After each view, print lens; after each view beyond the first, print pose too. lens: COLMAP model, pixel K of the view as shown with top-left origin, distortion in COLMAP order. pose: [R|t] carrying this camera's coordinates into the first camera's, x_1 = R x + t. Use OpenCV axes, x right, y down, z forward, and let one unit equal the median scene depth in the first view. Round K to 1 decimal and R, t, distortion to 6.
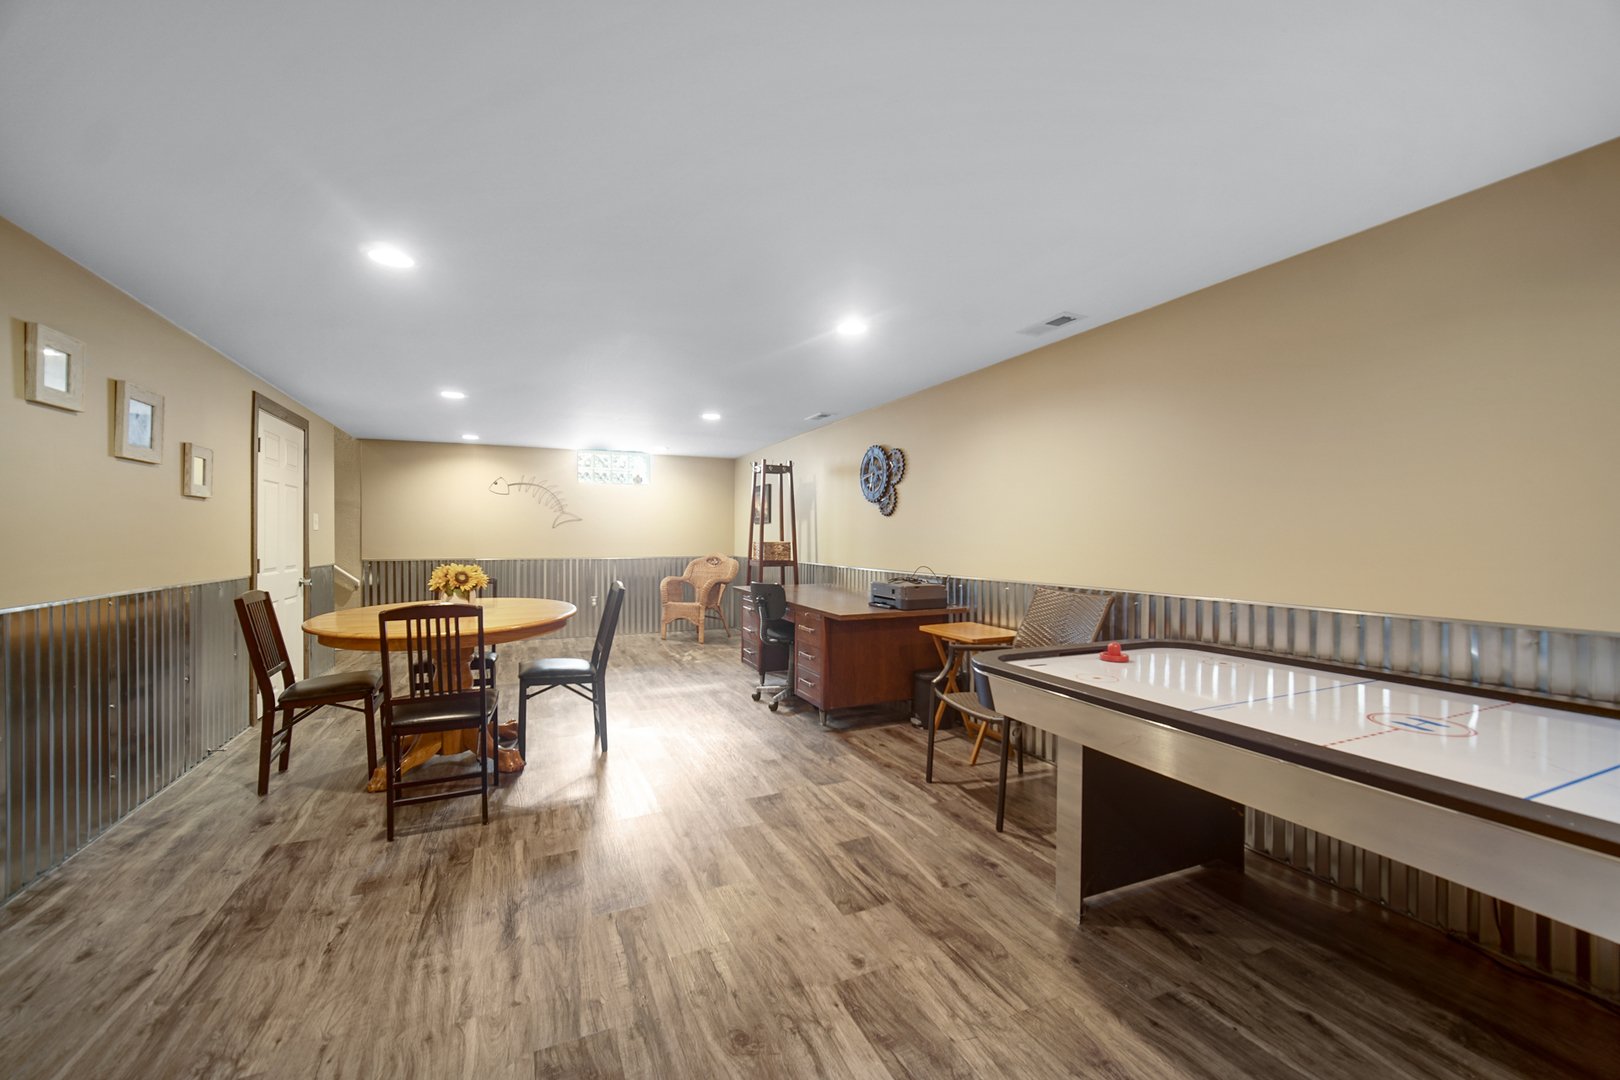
lens RADIAL K [[650.7, 0, 808.8], [0, 650.7, 542.4], [0, 0, 1]] dist [-0.003200, -0.000779]
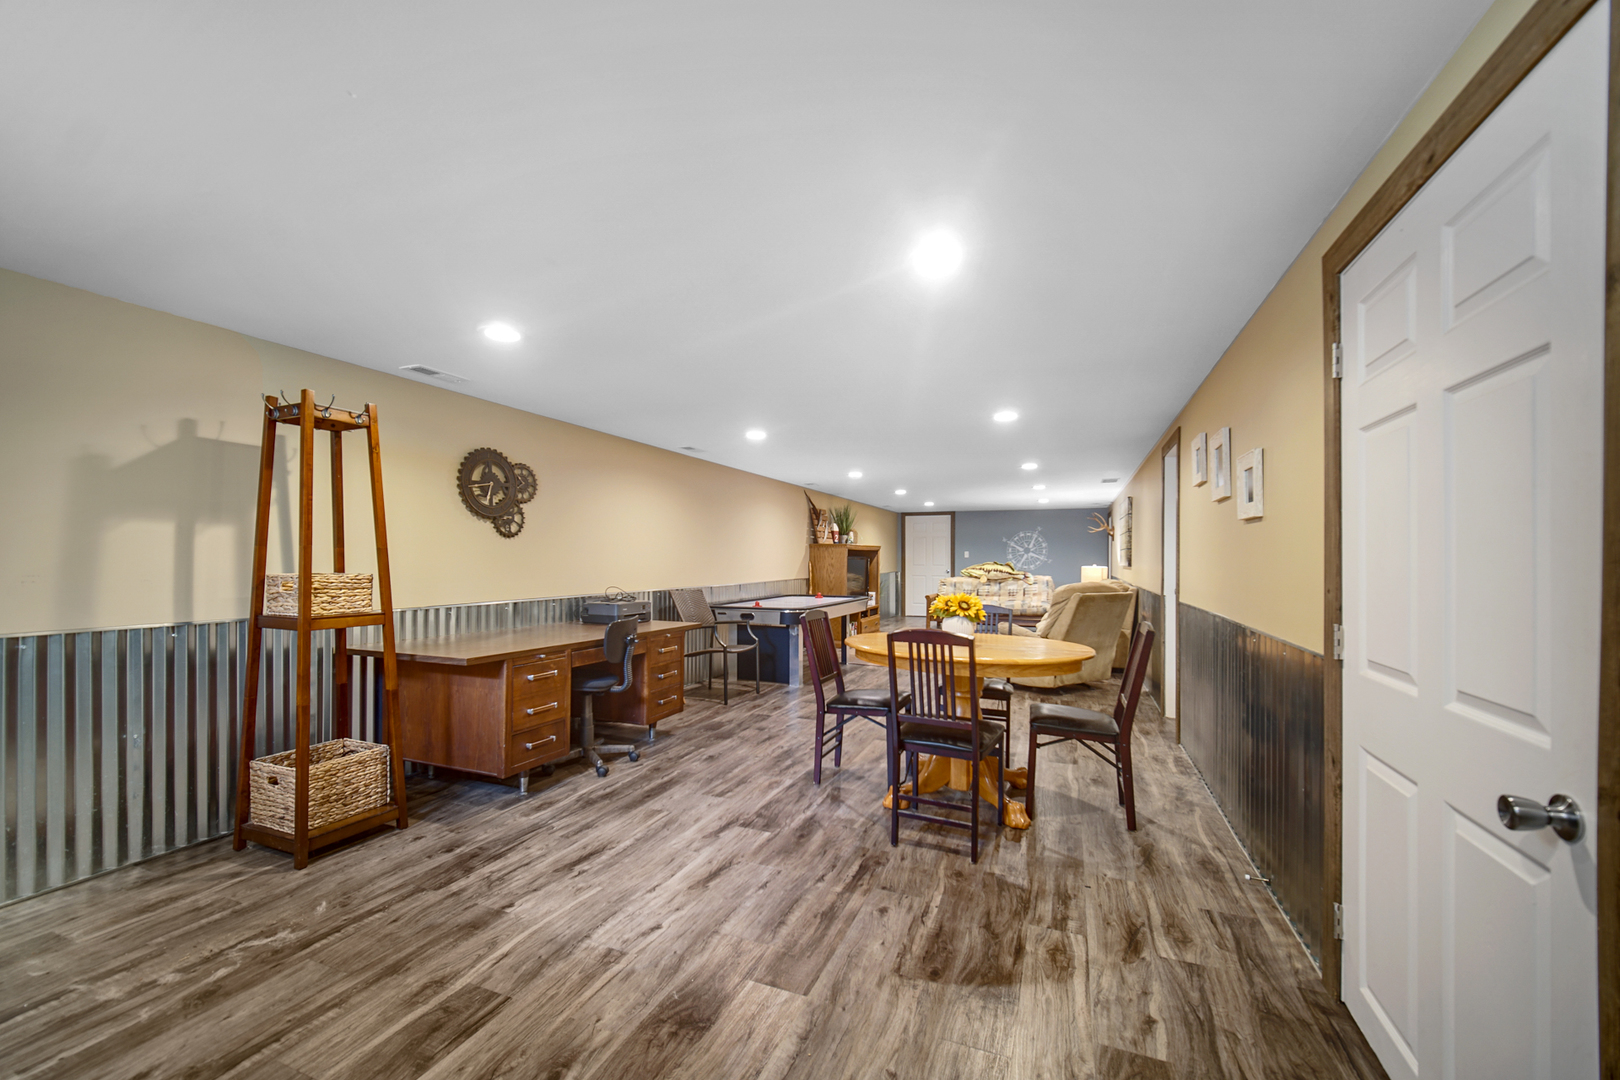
lens RADIAL K [[650.7, 0, 808.2], [0, 650.7, 551.4], [0, 0, 1]] dist [-0.003200, -0.000779]
pose [[-0.696072, 0.003300, 0.717964, -1.122123], [-0.000401, 0.999987, -0.004985, -0.026167], [-0.717972, -0.003758, -0.696062, 1.906692]]
